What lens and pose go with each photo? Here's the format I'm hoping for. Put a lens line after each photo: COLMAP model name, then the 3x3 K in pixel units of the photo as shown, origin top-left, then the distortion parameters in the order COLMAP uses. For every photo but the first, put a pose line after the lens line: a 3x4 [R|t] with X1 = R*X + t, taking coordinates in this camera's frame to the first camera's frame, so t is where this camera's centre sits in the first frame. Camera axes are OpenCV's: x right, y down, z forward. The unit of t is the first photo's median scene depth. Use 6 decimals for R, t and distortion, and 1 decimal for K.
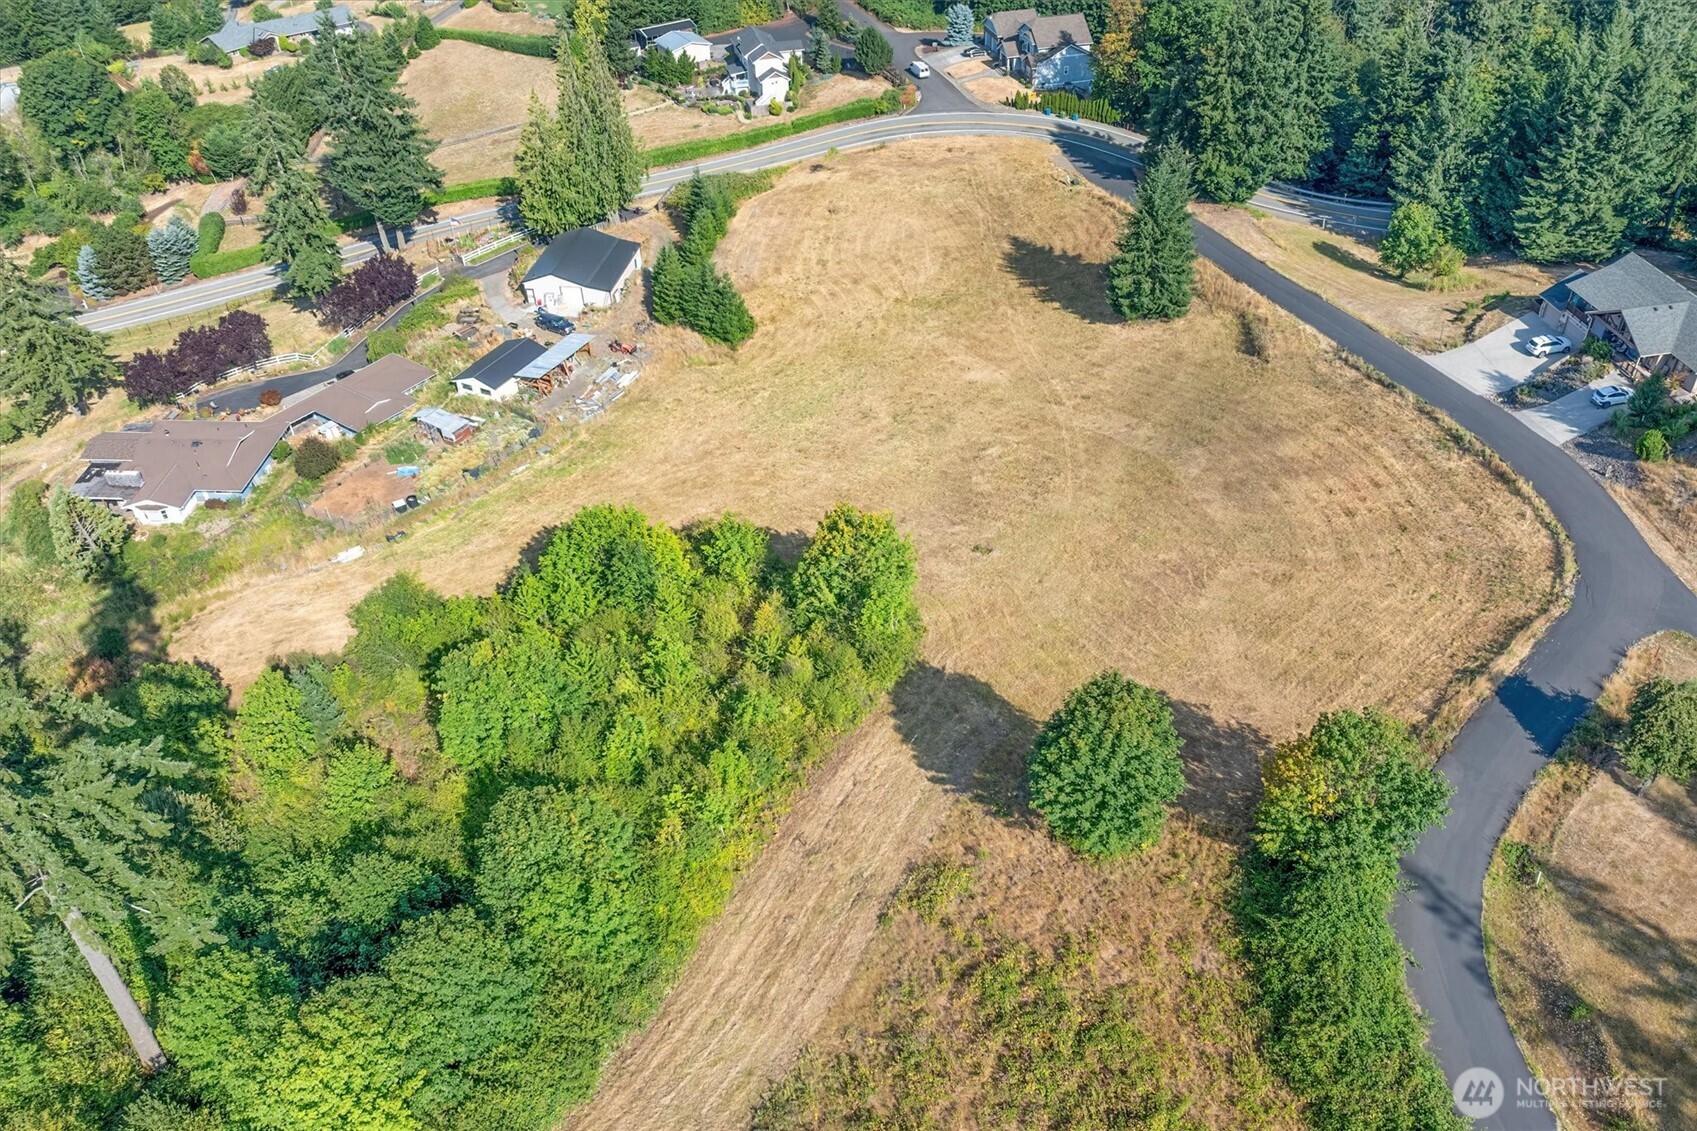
lens RADIAL K [[1416.6, 0, 848.5], [0, 1416.6, 565.5], [0, 0, 1]] dist [-0.051190, 0.010145]
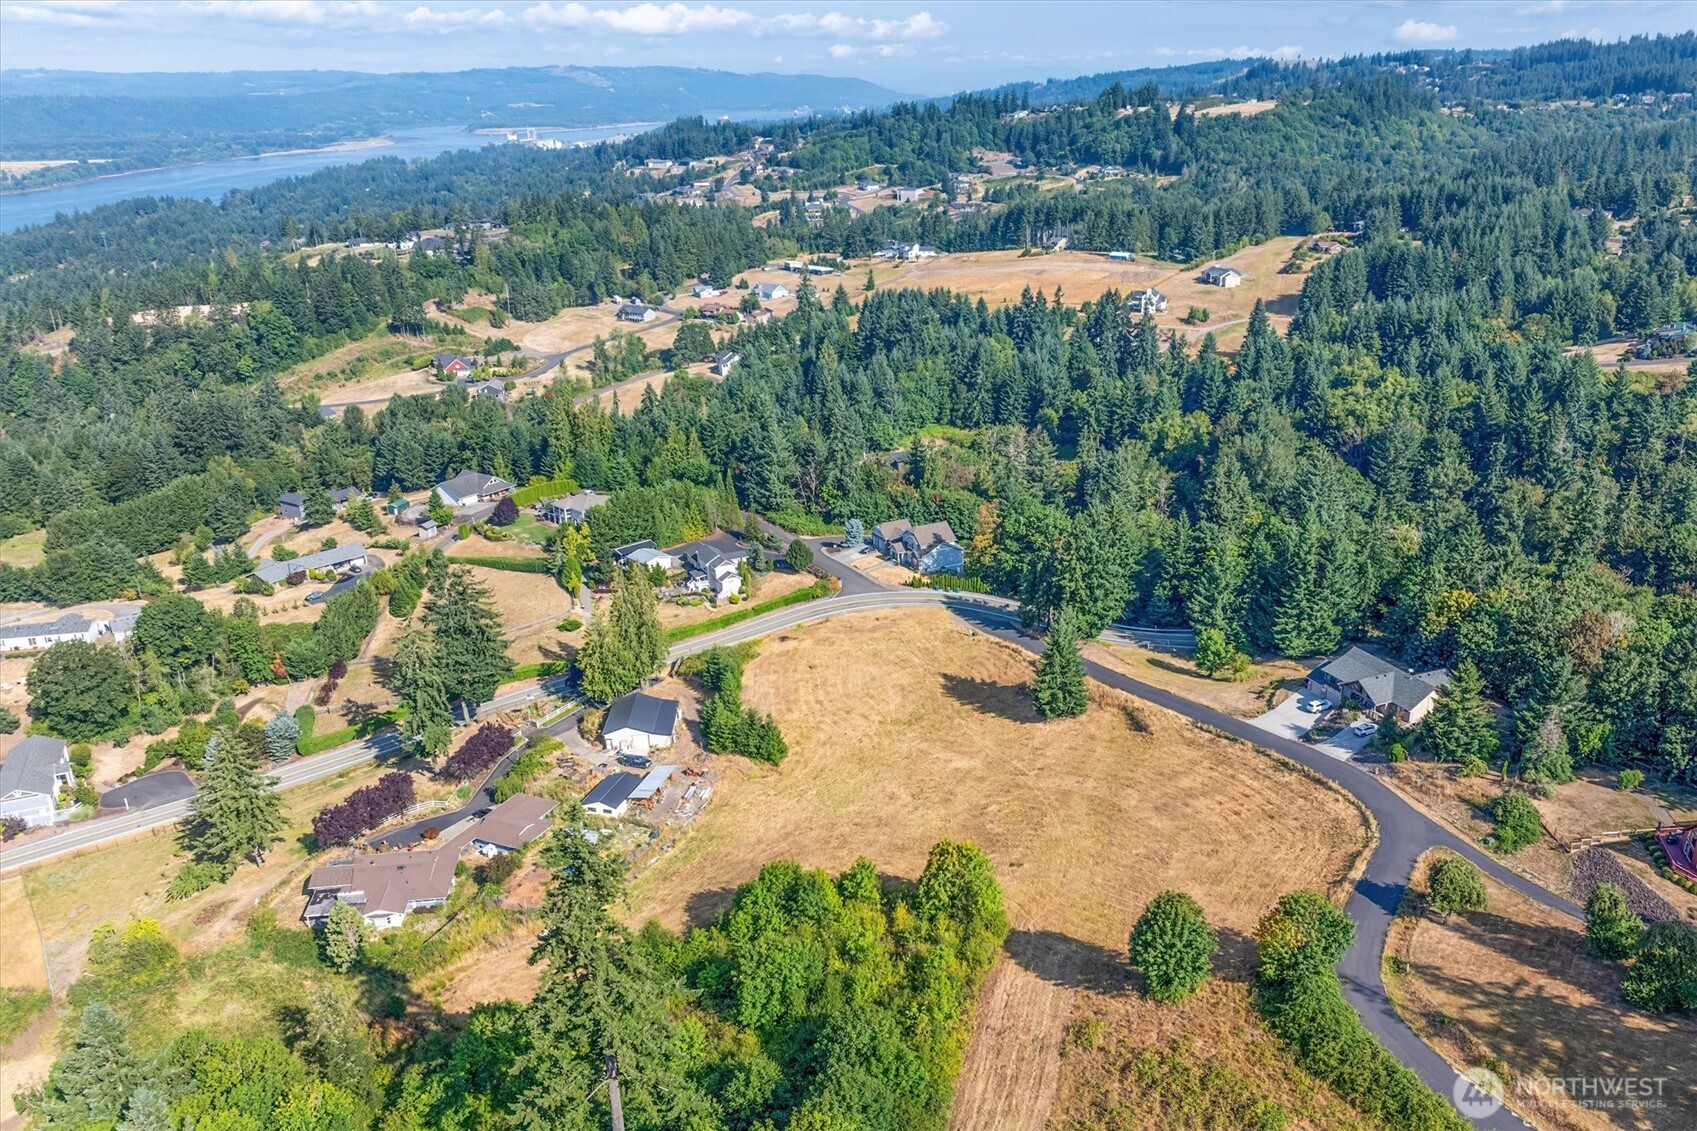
lens RADIAL K [[1254.6, 0, 824.1], [0, 1254.6, 571.0], [0, 0, 1]] dist [-0.008807, -0.078118]
pose [[0.987416, -0.072984, 0.140298, -0.212672], [0.113195, 0.945696, -0.304707, 0.059065], [-0.110441, 0.316753, 0.942056, -0.295256]]
